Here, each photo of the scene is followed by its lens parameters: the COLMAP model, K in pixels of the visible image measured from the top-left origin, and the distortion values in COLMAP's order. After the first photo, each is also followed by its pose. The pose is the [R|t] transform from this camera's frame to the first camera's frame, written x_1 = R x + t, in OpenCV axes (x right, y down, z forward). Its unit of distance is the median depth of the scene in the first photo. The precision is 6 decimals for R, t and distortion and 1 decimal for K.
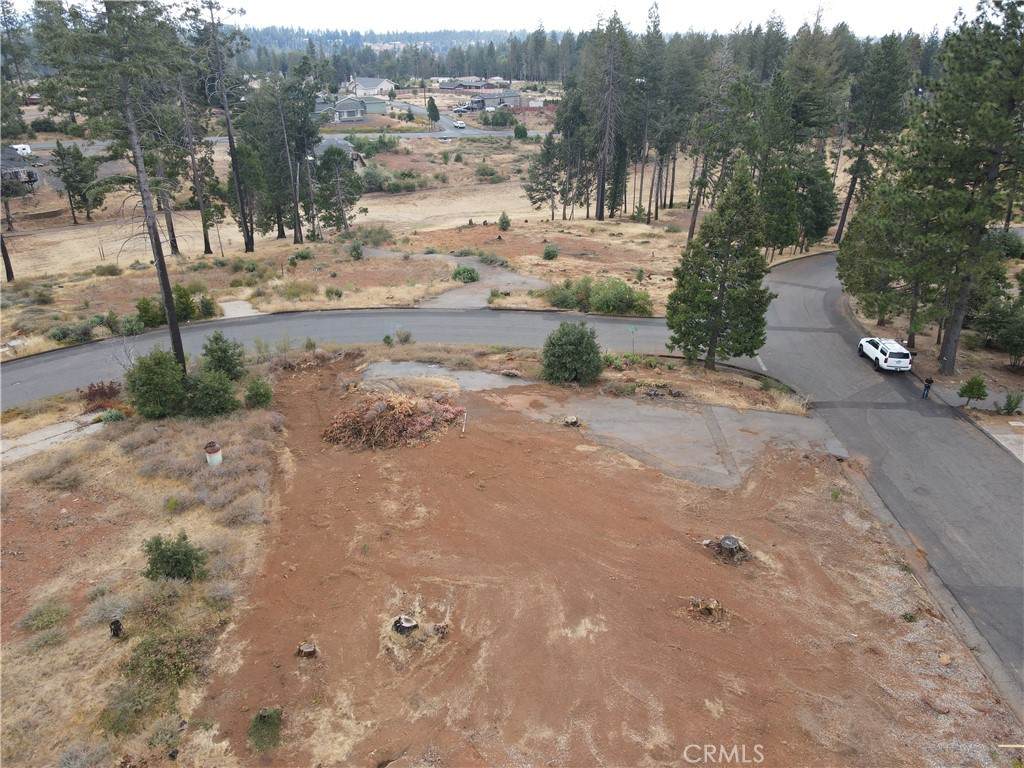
lens RADIAL K [[747.0, 0, 509.7], [0, 747.0, 378.7], [0, 0, 1]] dist [0.017787, -0.001248]
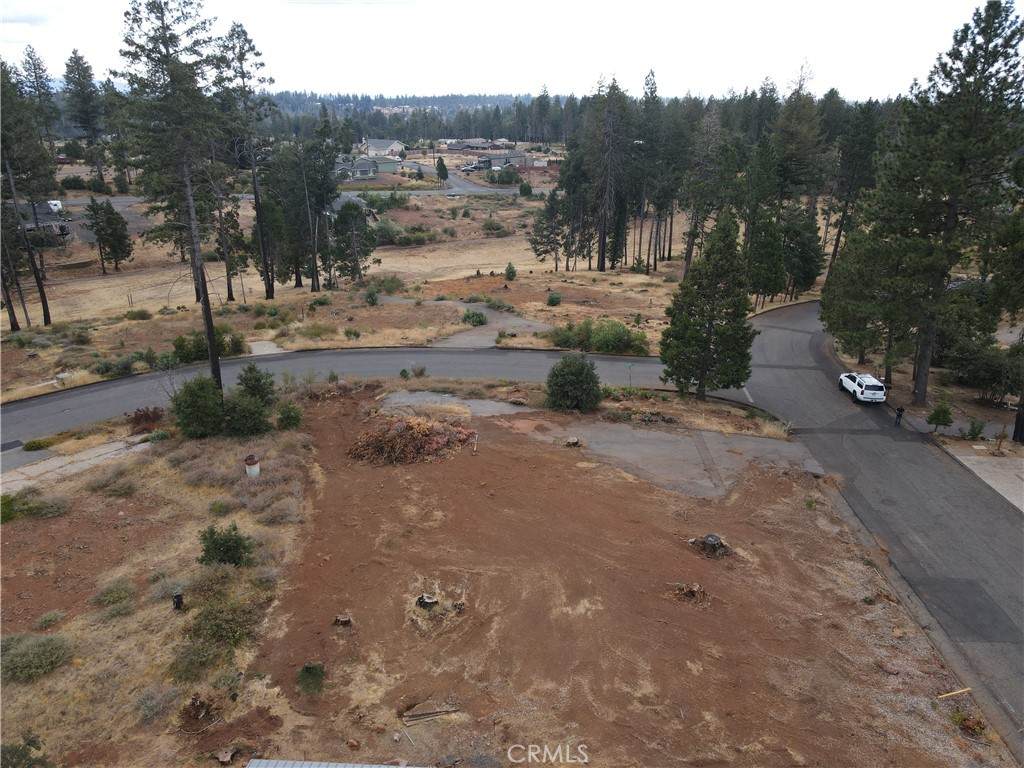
lens RADIAL K [[747.0, 0, 509.2], [0, 747.0, 377.8], [0, 0, 1]] dist [0.017787, -0.001248]
pose [[0.999976, 0.003118, -0.006144, -0.004872], [-0.003562, 0.997277, -0.073665, 0.045407], [0.005898, 0.073686, 0.997264, -0.110884]]
